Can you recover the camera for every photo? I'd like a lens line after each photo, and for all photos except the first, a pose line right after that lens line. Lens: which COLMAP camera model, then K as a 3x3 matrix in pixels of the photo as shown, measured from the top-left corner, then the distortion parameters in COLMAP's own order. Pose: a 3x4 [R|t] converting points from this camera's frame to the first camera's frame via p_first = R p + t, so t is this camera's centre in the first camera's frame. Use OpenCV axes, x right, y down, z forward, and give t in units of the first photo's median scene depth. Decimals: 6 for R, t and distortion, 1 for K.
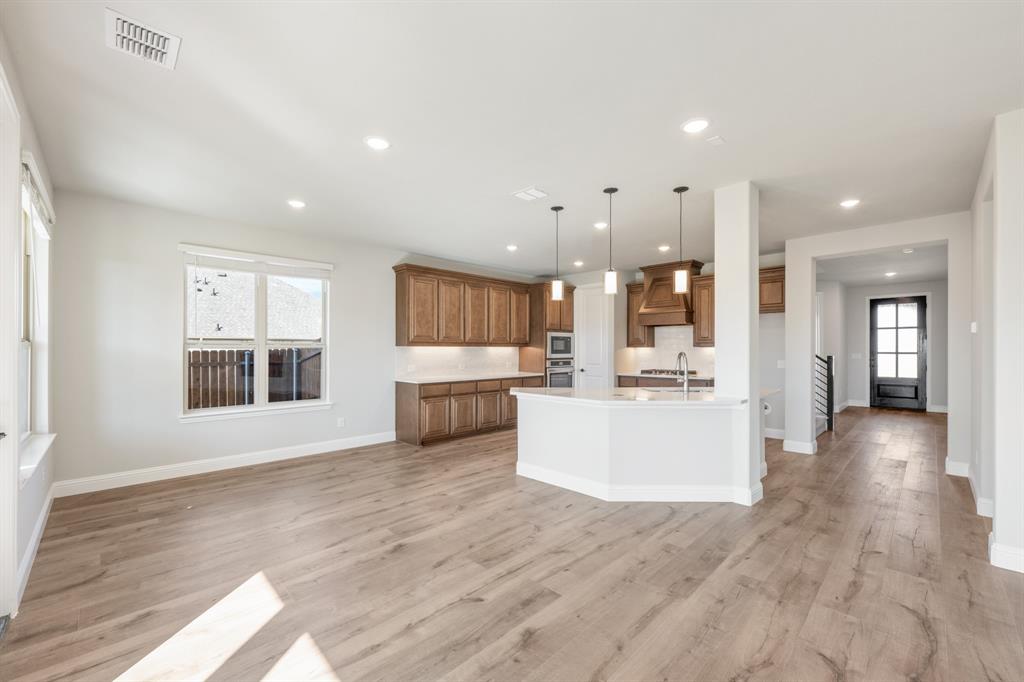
lens RADIAL K [[416.3, 0, 508.6], [0, 416.3, 352.2], [0, 0, 1]] dist [0.002429, 0.000105]
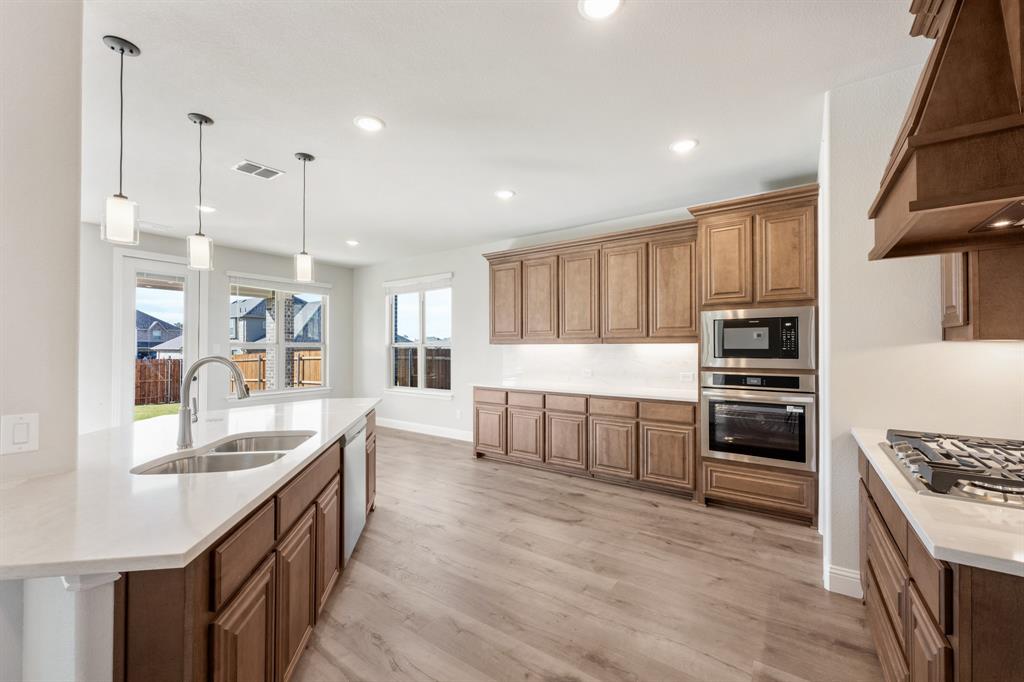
lens RADIAL K [[416.3, 0, 500.6], [0, 416.3, 339.9], [0, 0, 1]] dist [0.002429, 0.000105]
pose [[0.154869, -0.018319, -0.987765, 0.892053], [-0.008652, 0.999765, -0.019898, -0.008132], [0.987897, 0.011628, 0.154674, 1.205355]]
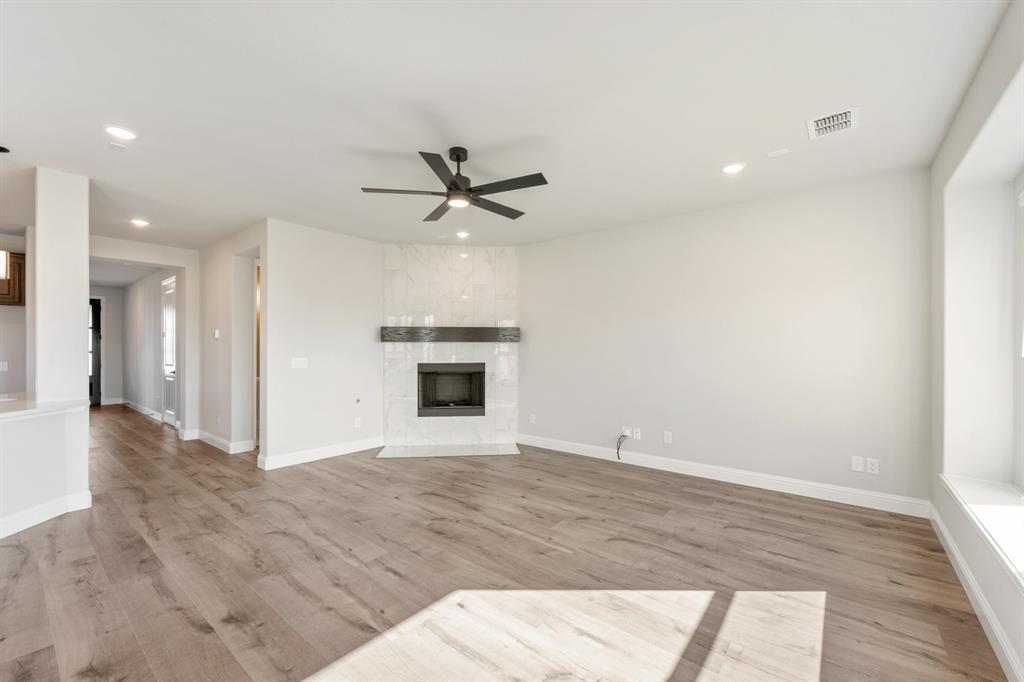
lens RADIAL K [[416.3, 0, 512.4], [0, 416.3, 346.8], [0, 0, 1]] dist [0.002429, 0.000105]
pose [[-0.111993, 0.002066, 0.993707, -0.427687], [0.007971, 0.999968, -0.001180, -0.002331], [-0.993677, 0.007789, -0.112006, 0.092327]]
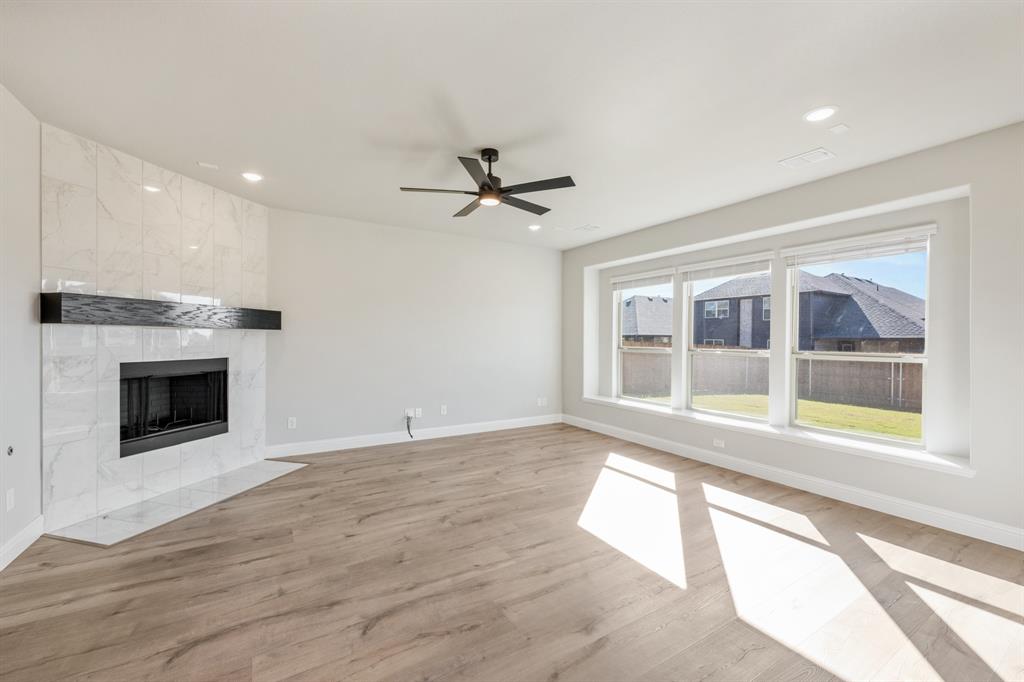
lens RADIAL K [[416.3, 0, 516.1], [0, 416.3, 343.5], [0, 0, 1]] dist [0.002429, 0.000105]
pose [[-0.975306, -0.010488, 0.220610, 0.068330], [-0.006754, 0.999821, 0.017674, -0.006963], [-0.220756, 0.015748, -0.975202, 0.817936]]
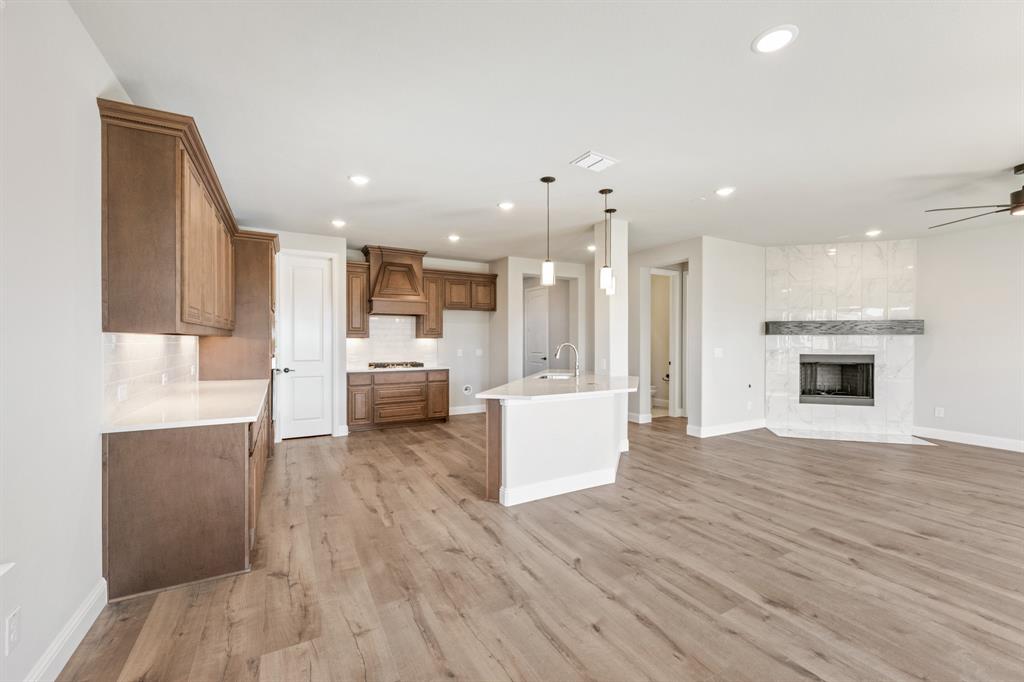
lens RADIAL K [[416.3, 0, 516.5], [0, 416.3, 341.1], [0, 0, 1]] dist [0.002429, 0.000105]
pose [[0.256759, 0.001421, 0.966474, -0.727410], [0.007292, 0.999968, -0.003408, -0.001583], [-0.966448, 0.007923, 0.256740, 0.824580]]
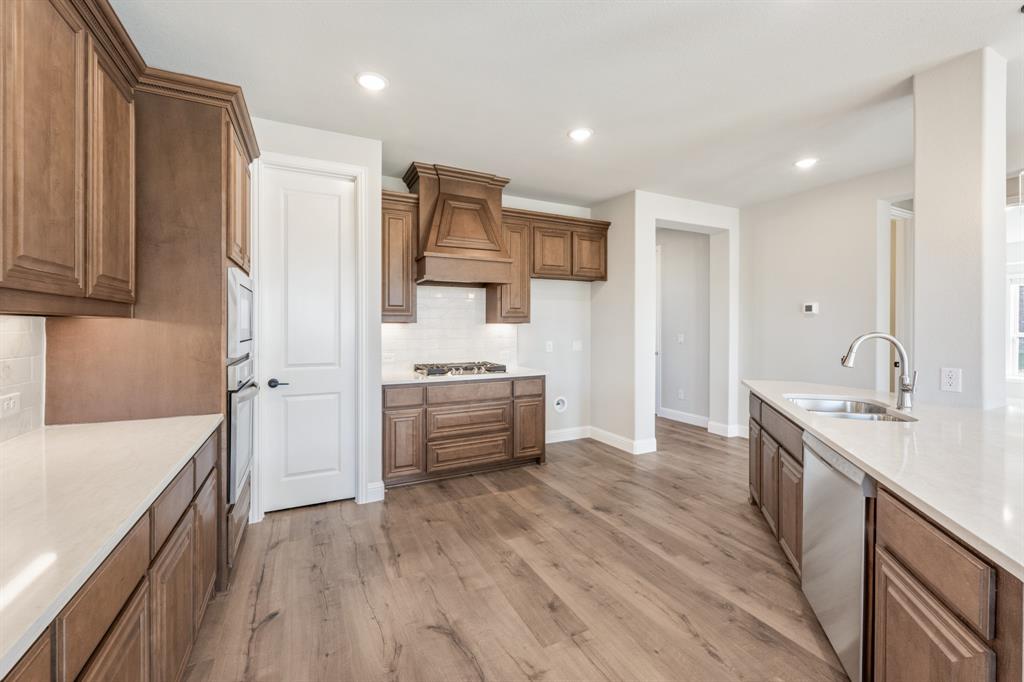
lens RADIAL K [[416.3, 0, 509.2], [0, 416.3, 327.7], [0, 0, 1]] dist [0.002429, 0.000105]
pose [[0.308372, 0.001593, 0.951264, -0.205485], [0.006286, 0.999973, -0.003712, -0.007262], [-0.951245, 0.007125, 0.308354, 1.254866]]
